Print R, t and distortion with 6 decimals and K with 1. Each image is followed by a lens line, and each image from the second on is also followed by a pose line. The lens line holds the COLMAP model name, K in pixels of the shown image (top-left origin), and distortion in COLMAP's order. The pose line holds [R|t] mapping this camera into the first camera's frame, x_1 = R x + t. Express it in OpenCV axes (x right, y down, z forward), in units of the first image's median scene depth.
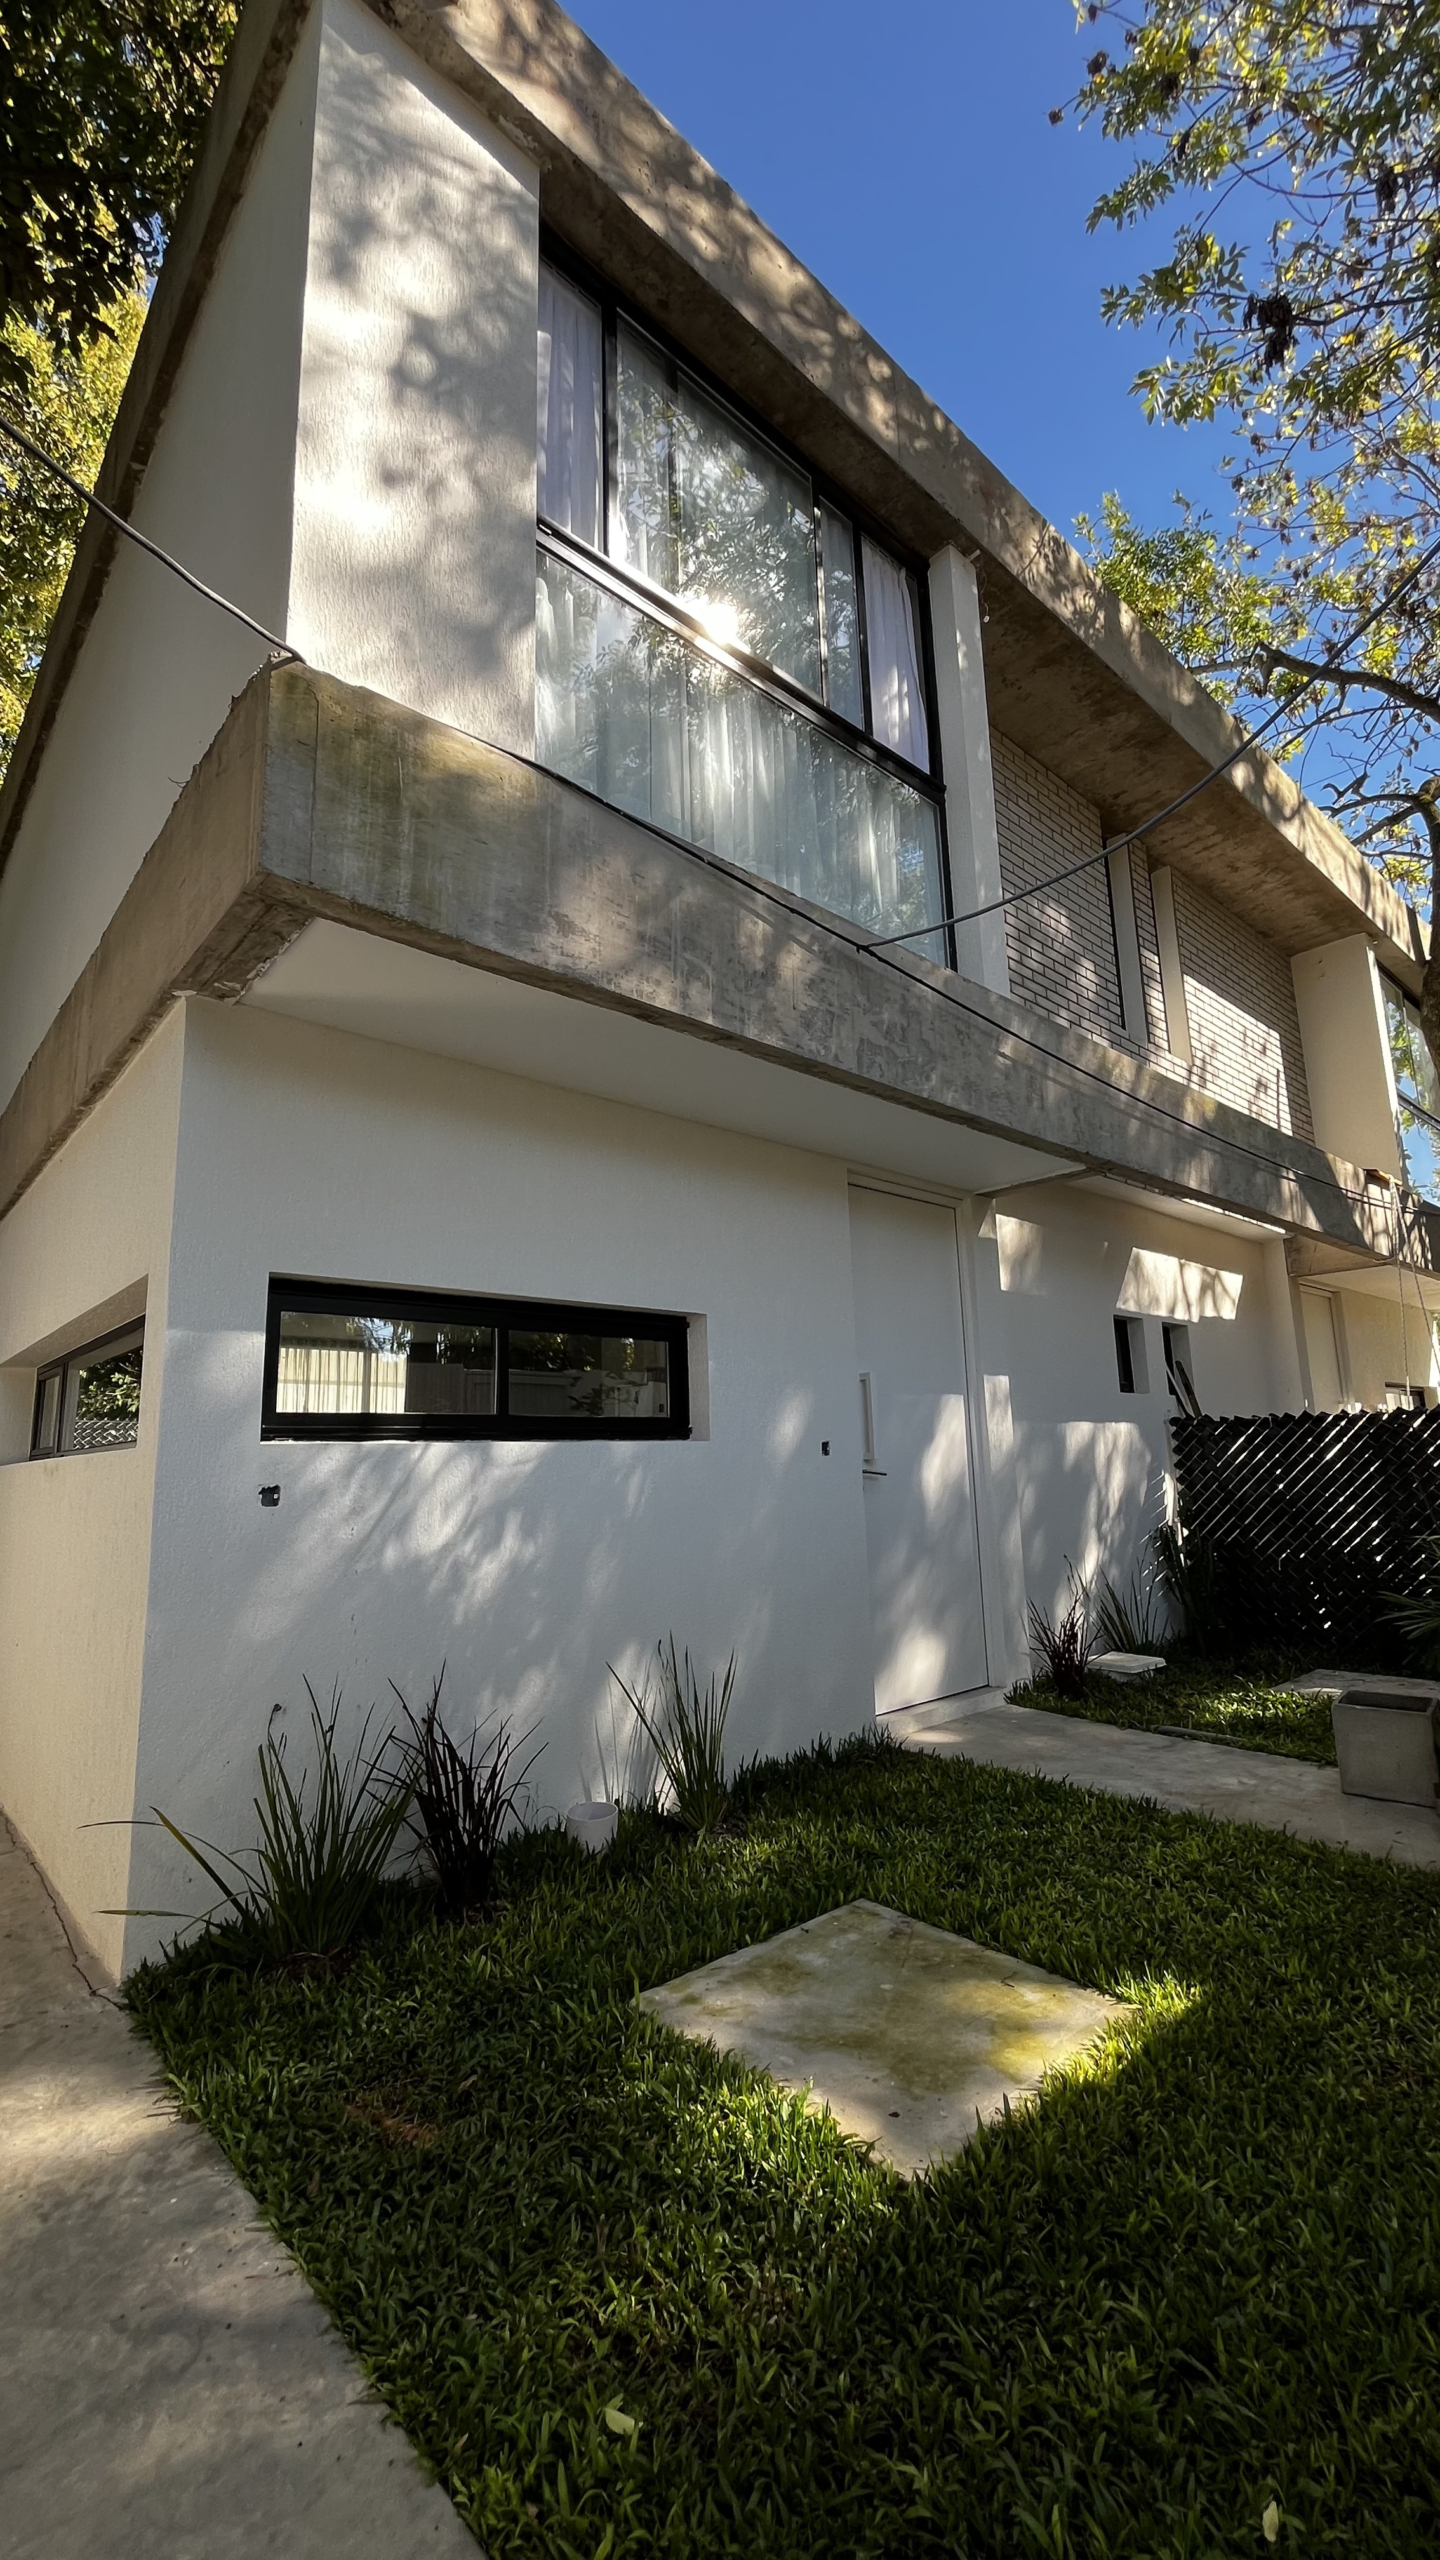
lens RADIAL K [[1031.7, 0, 721.2], [0, 1031.7, 1281.9], [0, 0, 1]] dist [-0.004418, 0.000293]
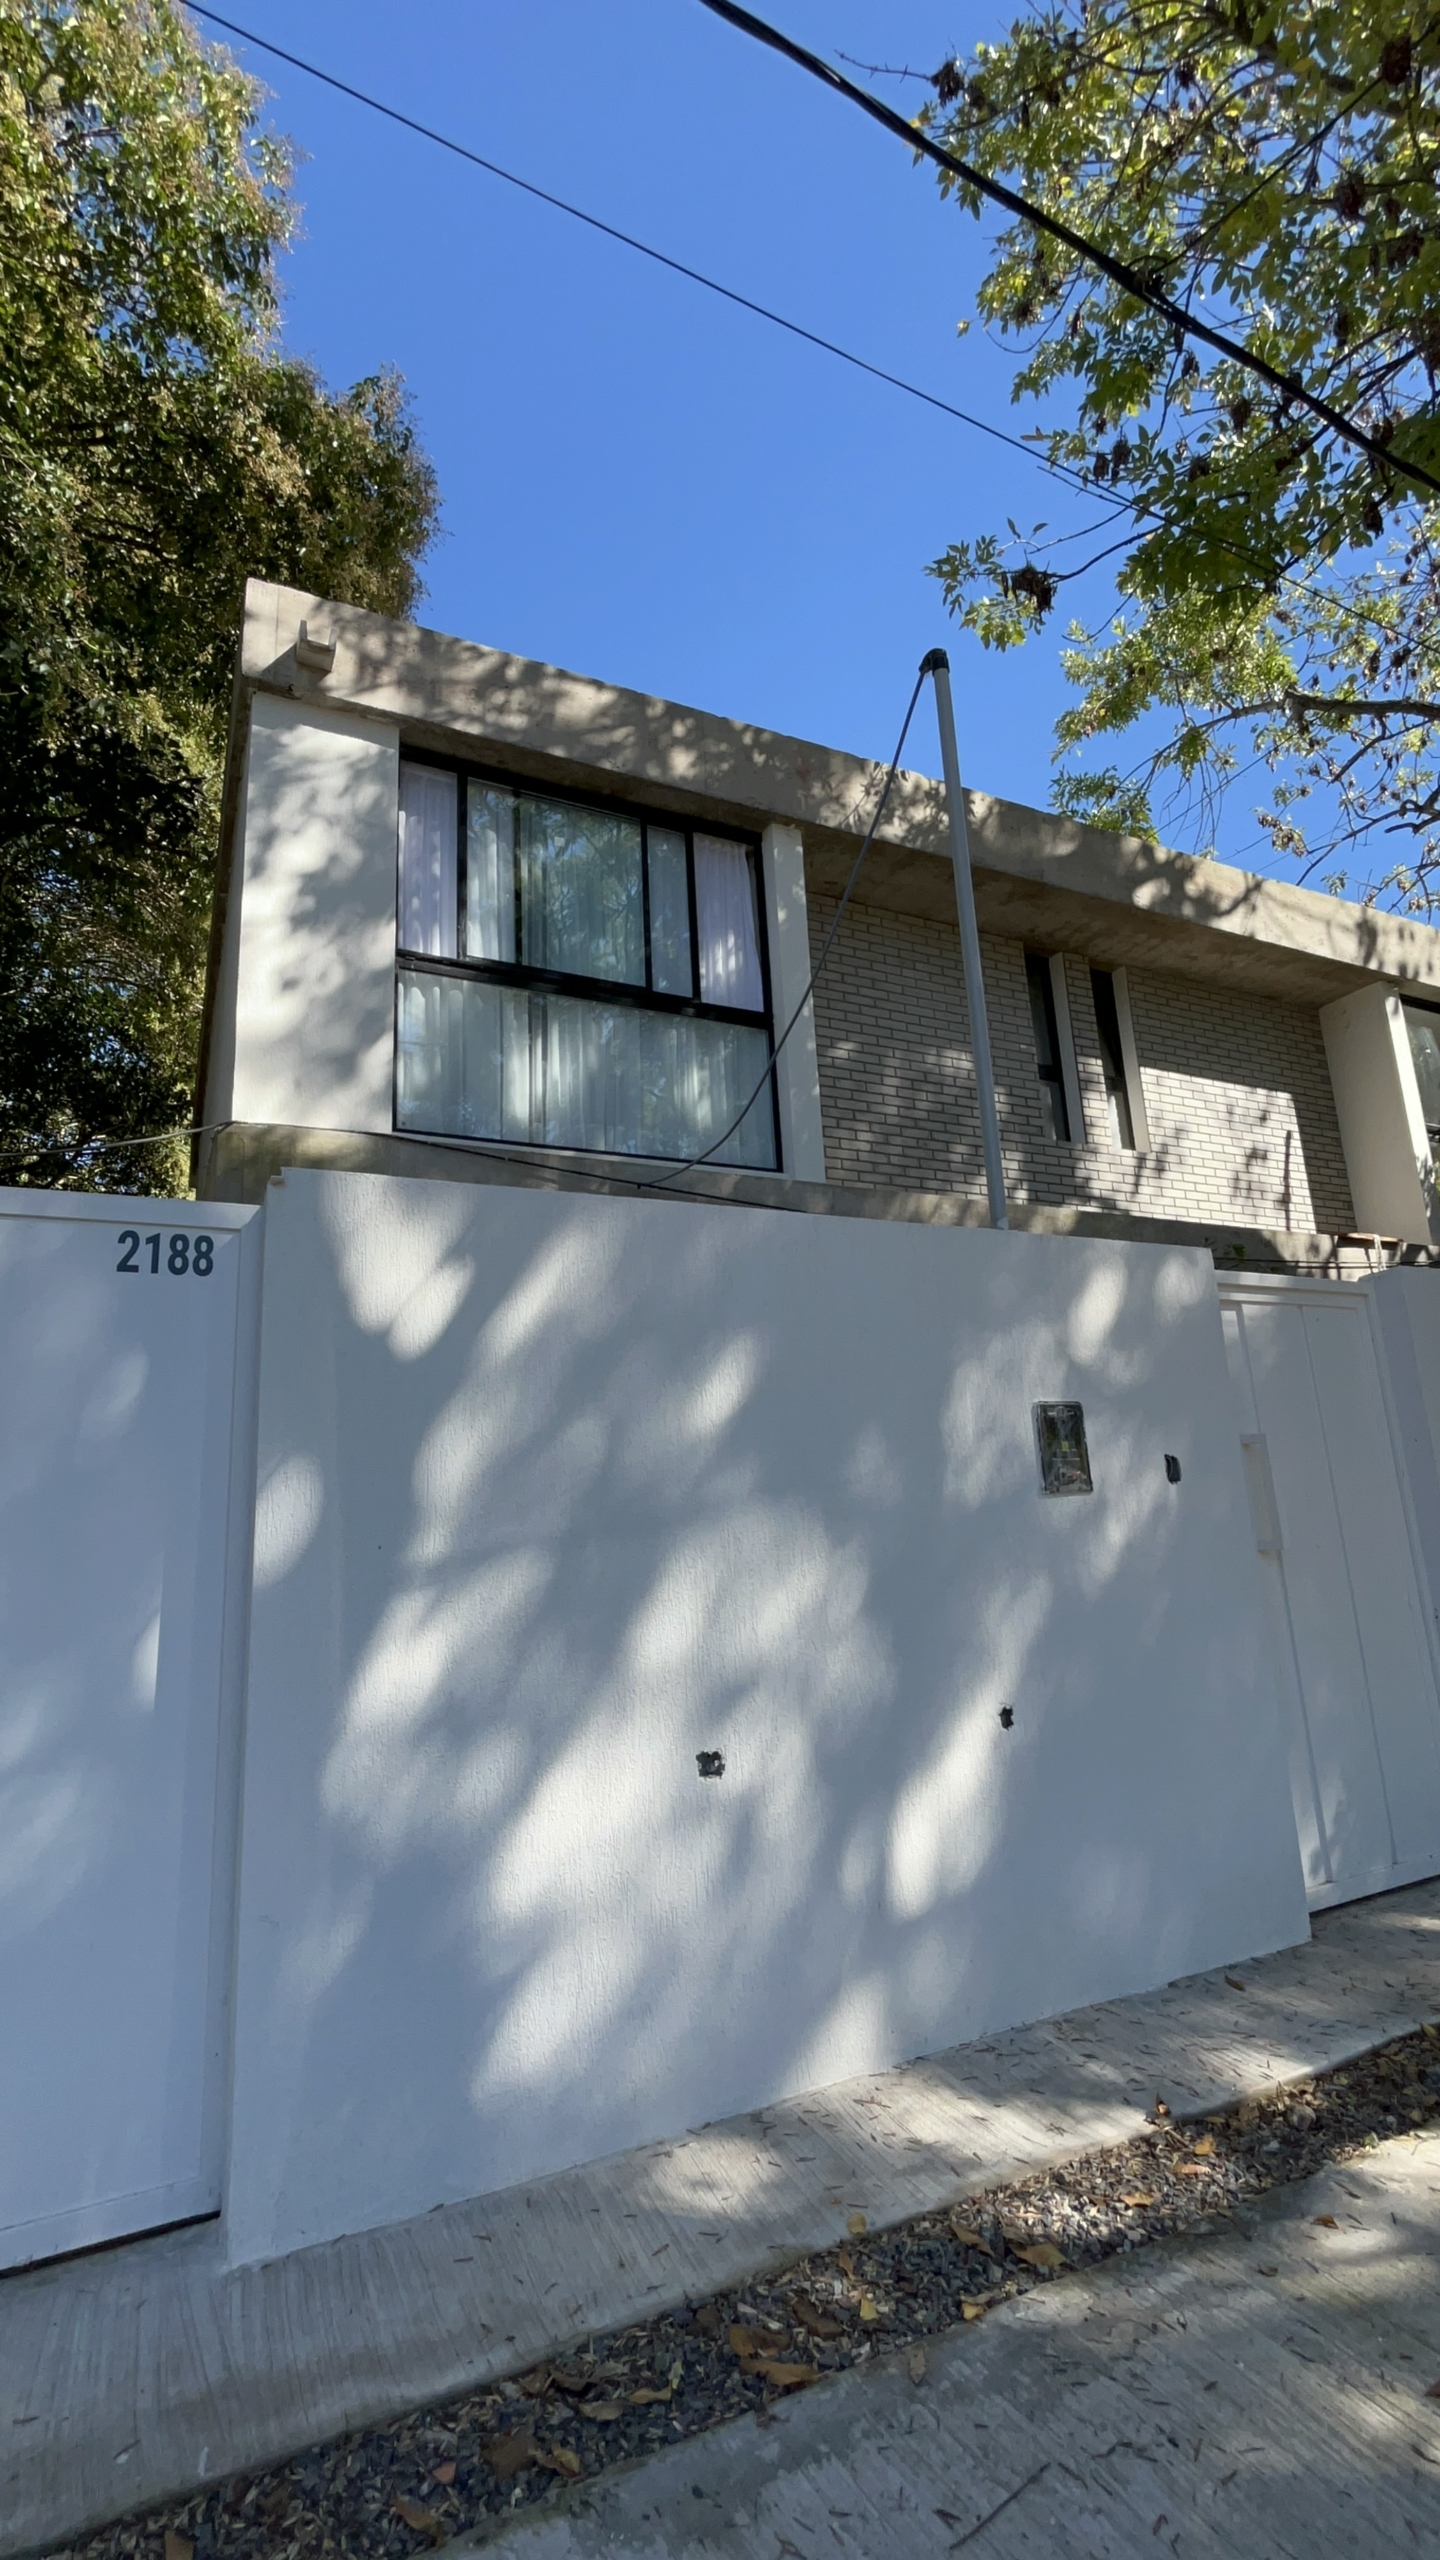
lens RADIAL K [[1118.4, 0, 720.5], [0, 1118.4, 1280.5], [0, 0, 1]] dist [-0.002449, 0.000031]
pose [[0.963799, -0.082574, -0.253521, 0.627822], [0.071783, 0.996088, -0.051540, -0.099531], [0.256785, 0.031476, 0.965956, -0.476349]]
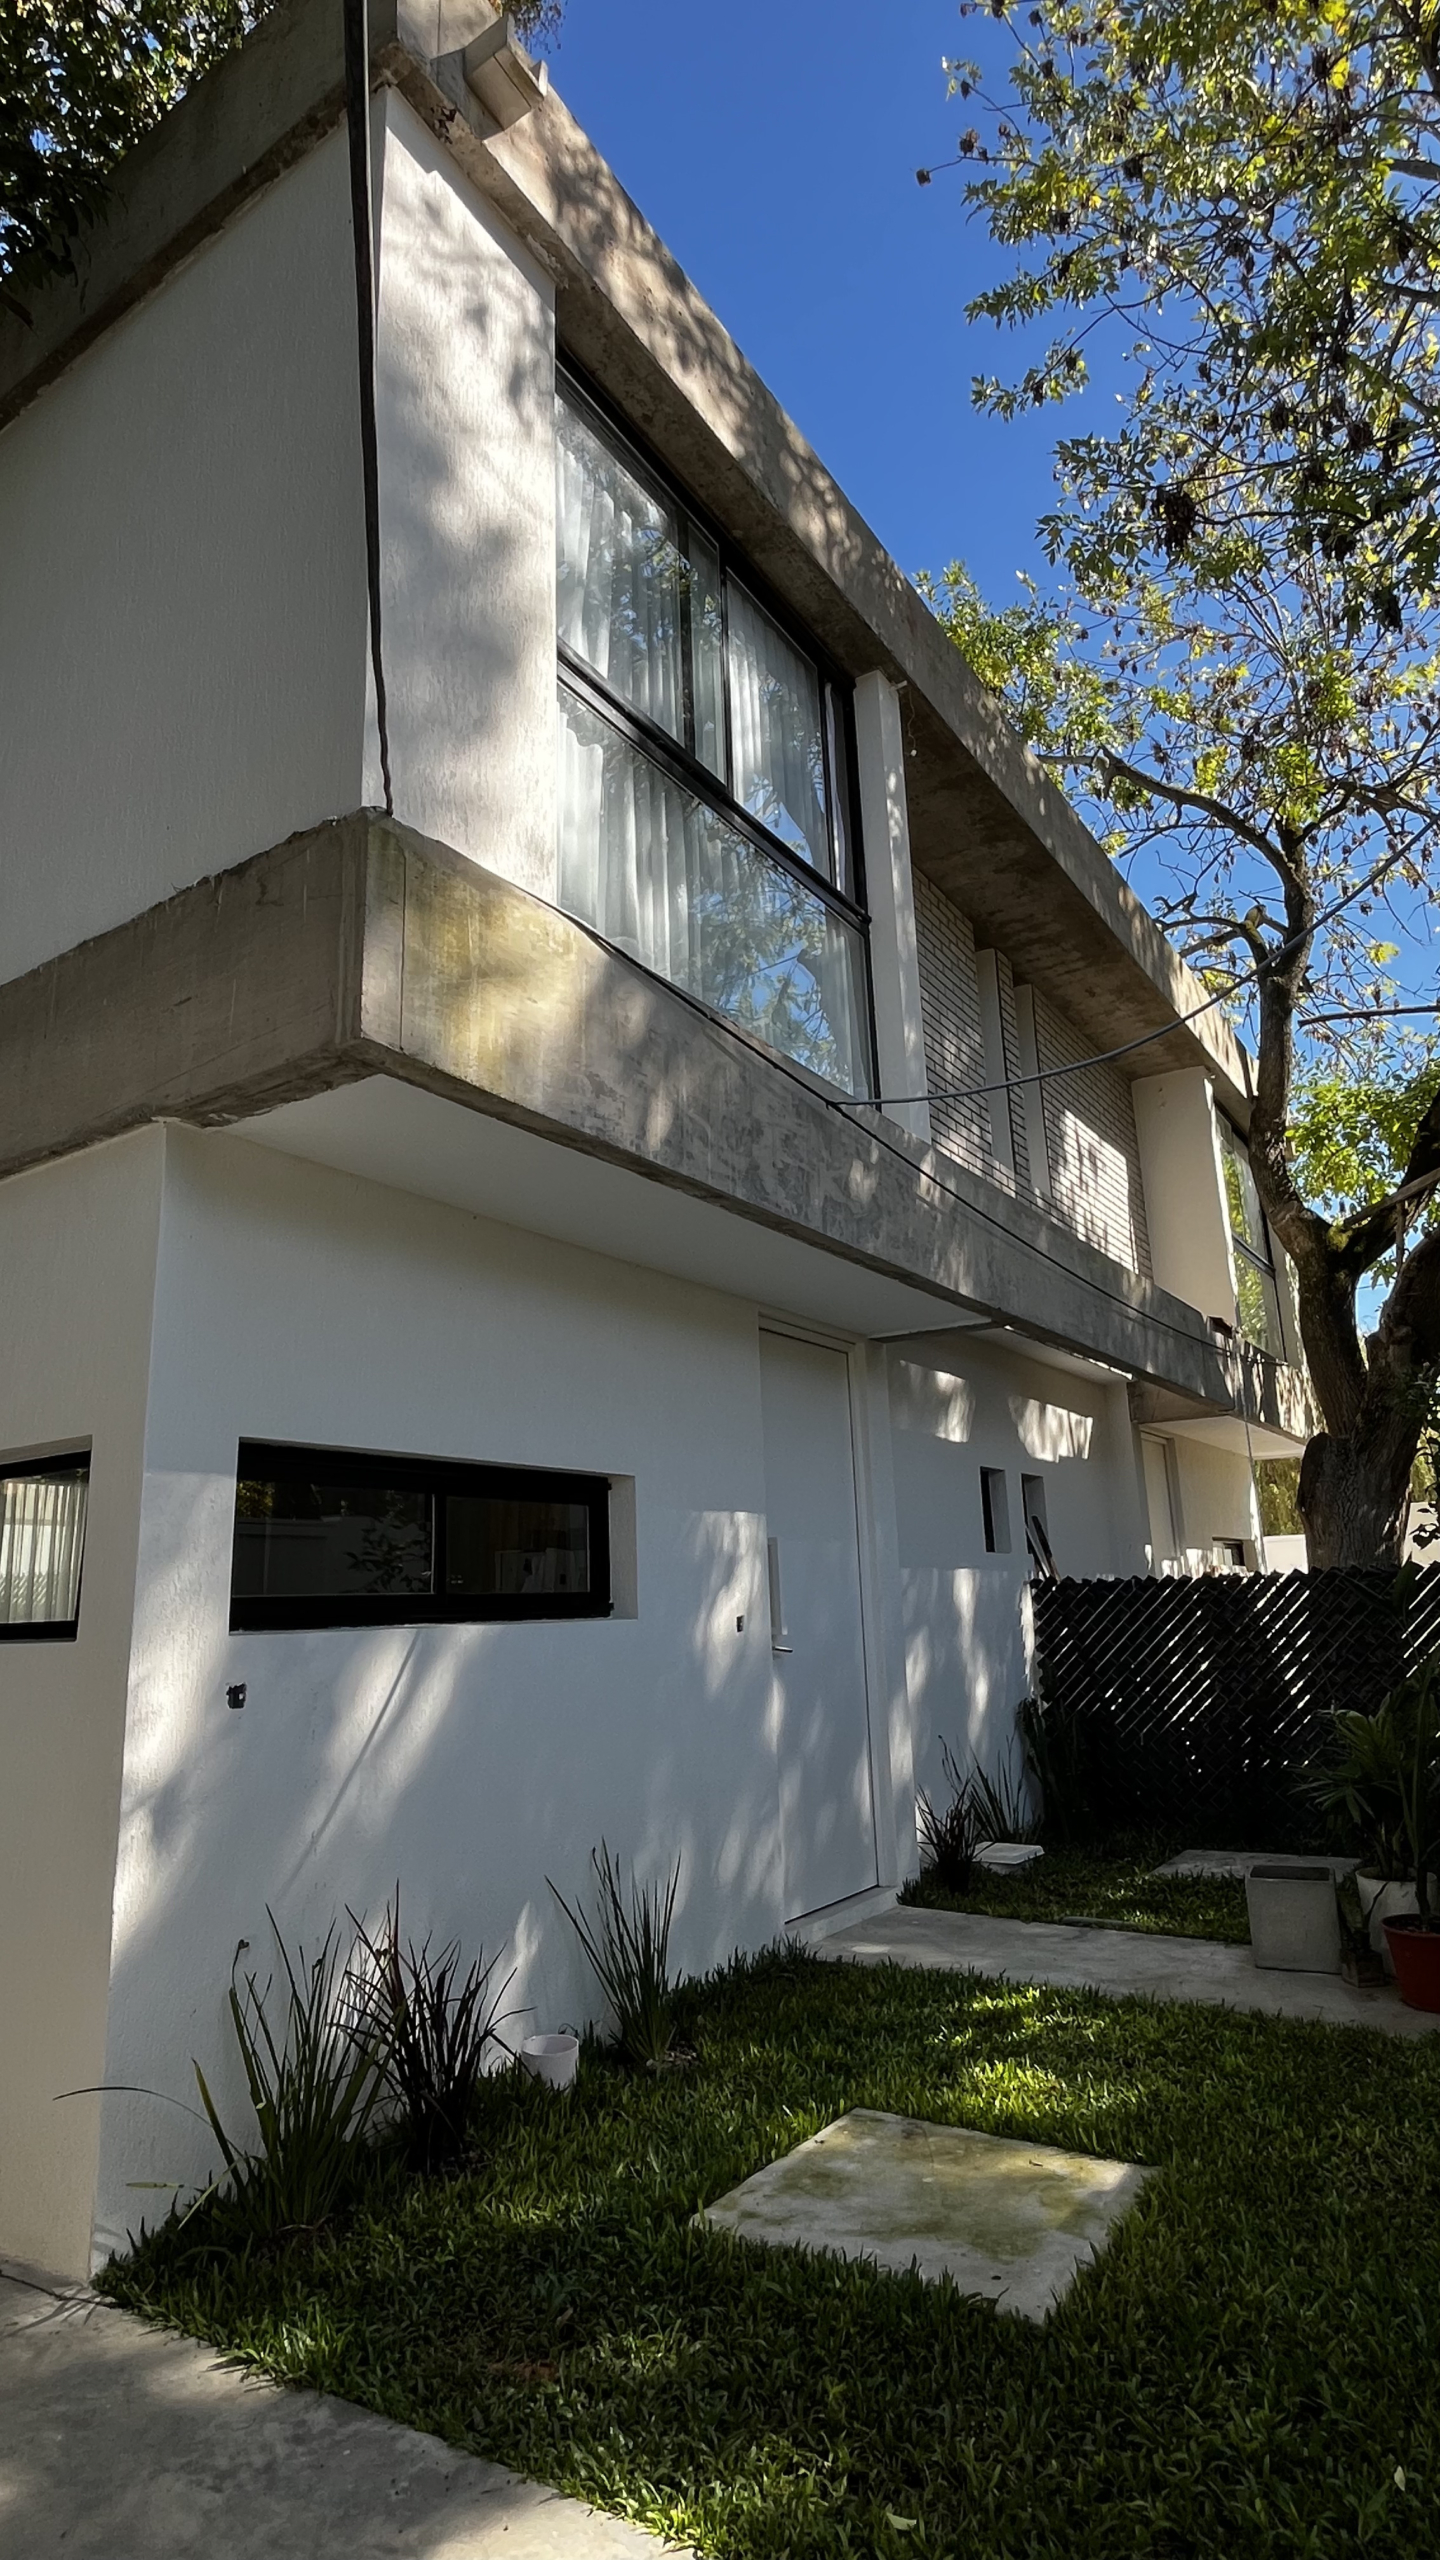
lens RADIAL K [[1327.2, 0, 726.3], [0, 1327.2, 1287.0], [0, 0, 1]] dist [0.000019, -0.001016]
pose [[0.965844, 0.055297, 0.253154, -0.268586], [-0.037228, 0.996441, -0.075624, -0.054732], [-0.256435, 0.063617, 0.964466, -0.172446]]
